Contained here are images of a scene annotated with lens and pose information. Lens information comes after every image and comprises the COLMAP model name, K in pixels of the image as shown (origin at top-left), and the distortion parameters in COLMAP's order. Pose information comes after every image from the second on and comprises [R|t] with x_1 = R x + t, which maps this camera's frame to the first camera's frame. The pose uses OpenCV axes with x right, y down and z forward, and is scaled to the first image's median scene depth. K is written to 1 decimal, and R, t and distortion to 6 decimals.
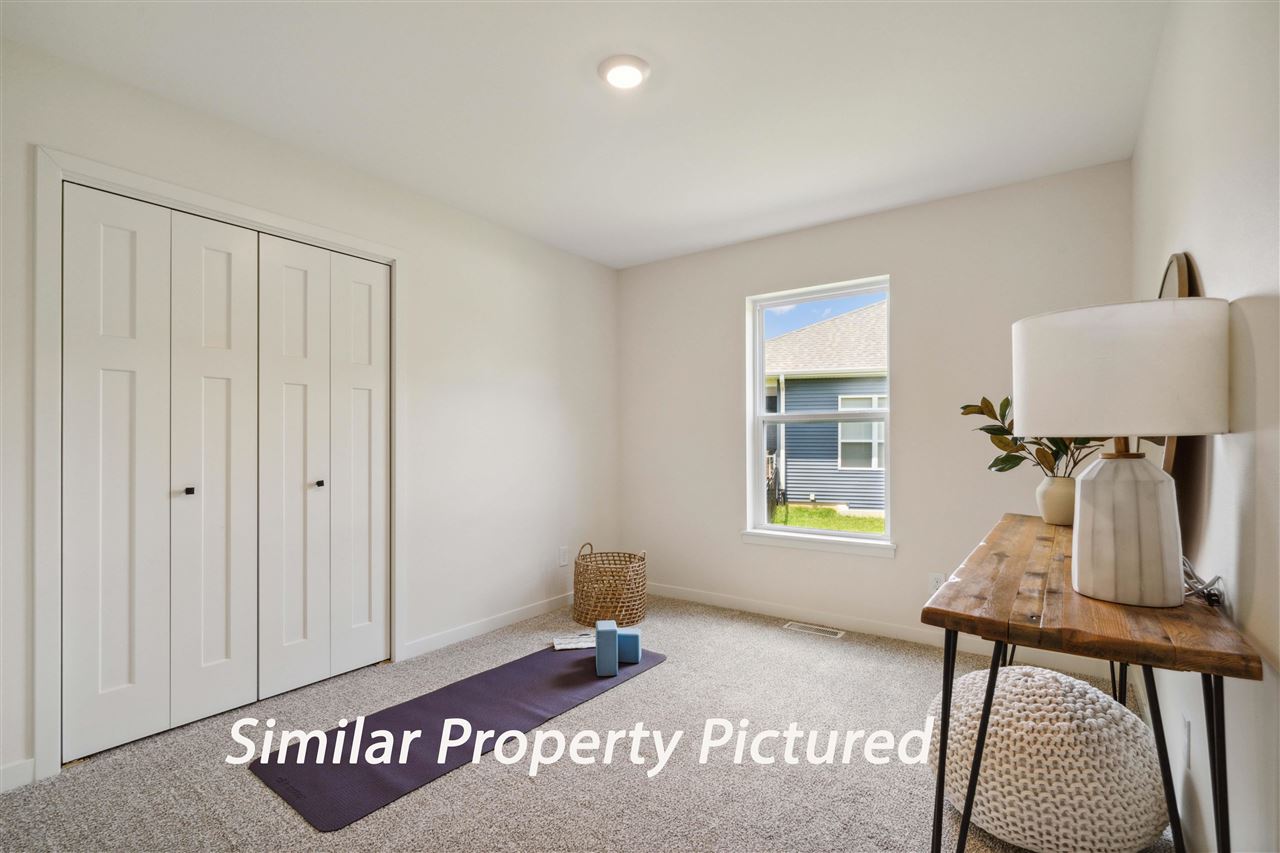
lens RADIAL K [[601.7, 0, 642.1], [0, 601.7, 442.8], [0, 0, 1]] dist [-0.001355, -0.000159]
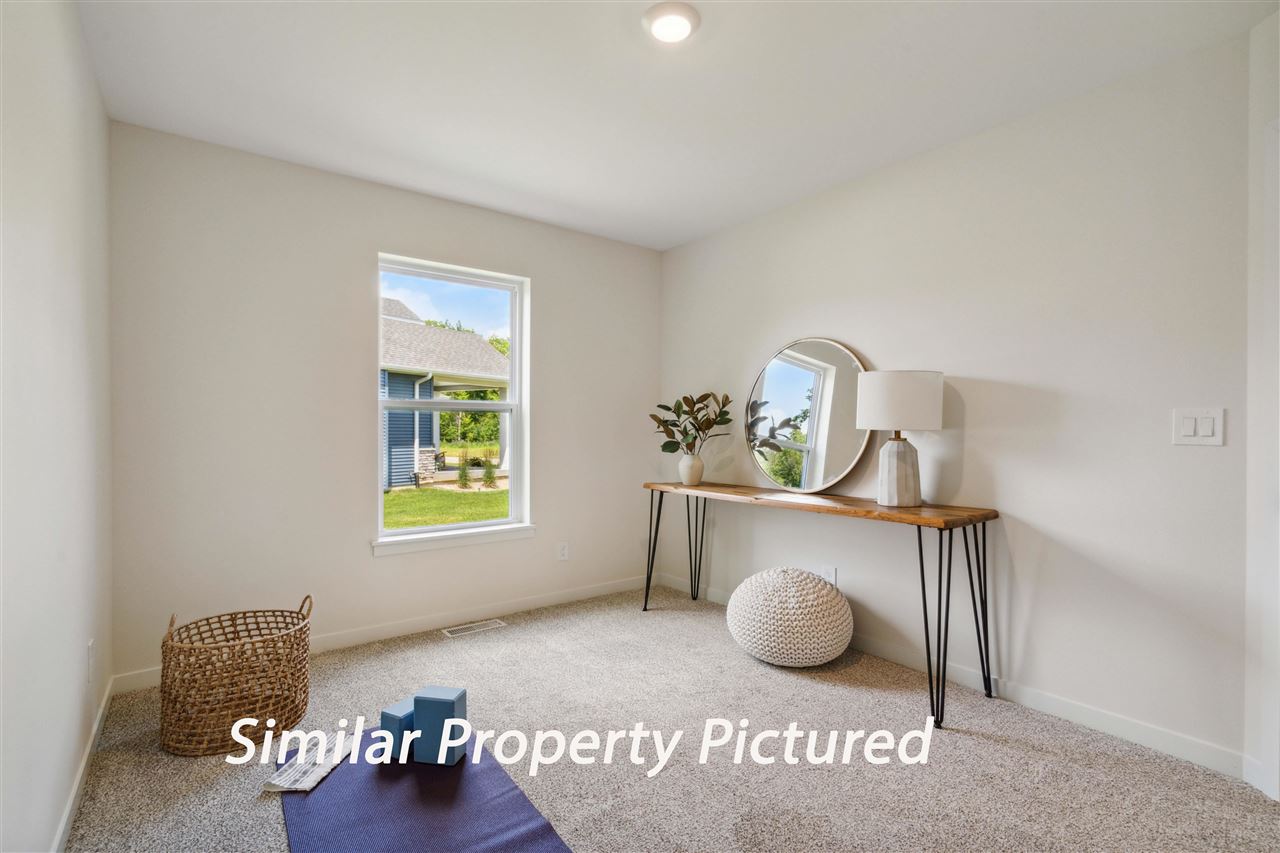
lens RADIAL K [[598.2, 0, 640.0], [0, 598.2, 426.5], [0, 0, 1]] dist [-0.000398, 0.000013]
pose [[0.288042, 0.002358, 0.957615, -0.569171], [-0.008148, 0.999967, -0.000011, -0.014268], [-0.957583, -0.007799, 0.288052, 0.482962]]
